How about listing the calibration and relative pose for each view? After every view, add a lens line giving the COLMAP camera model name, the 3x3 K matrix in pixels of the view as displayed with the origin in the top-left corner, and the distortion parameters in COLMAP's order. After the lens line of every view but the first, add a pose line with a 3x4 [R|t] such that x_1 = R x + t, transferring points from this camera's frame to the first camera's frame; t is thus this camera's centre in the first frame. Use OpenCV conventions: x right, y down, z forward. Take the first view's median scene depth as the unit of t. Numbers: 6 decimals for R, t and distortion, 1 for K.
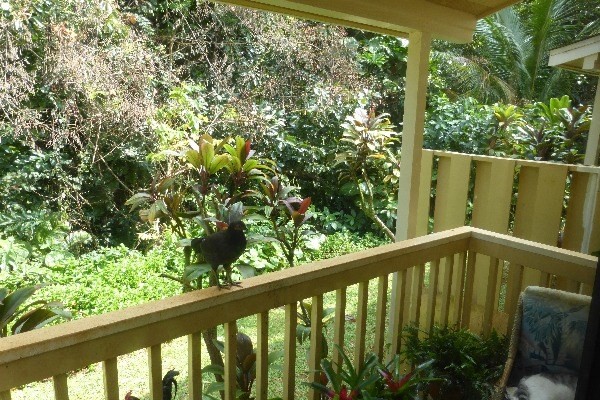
lens RADIAL K [[430.3, 0, 300.0], [0, 430.3, 200.0], [0, 0, 1]] dist [0.000487, -0.003013]
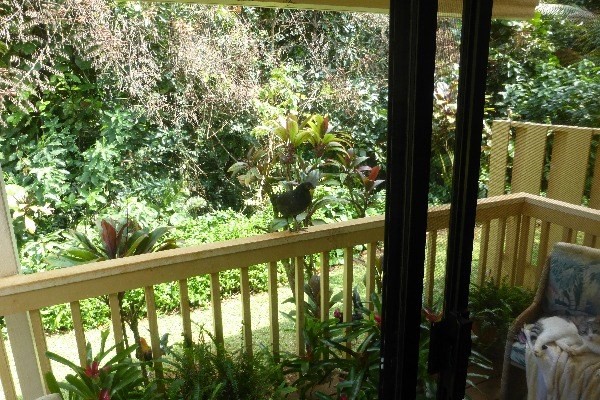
lens RADIAL K [[441.9, 0, 310.3], [0, 441.9, 191.8], [0, 0, 1]] dist [0.057486, 0.002298]
pose [[0.974780, 0.014334, -0.222706, 0.056596], [-0.005601, 0.999192, 0.039797, 0.008682], [0.223096, -0.037546, 0.974073, -0.104806]]
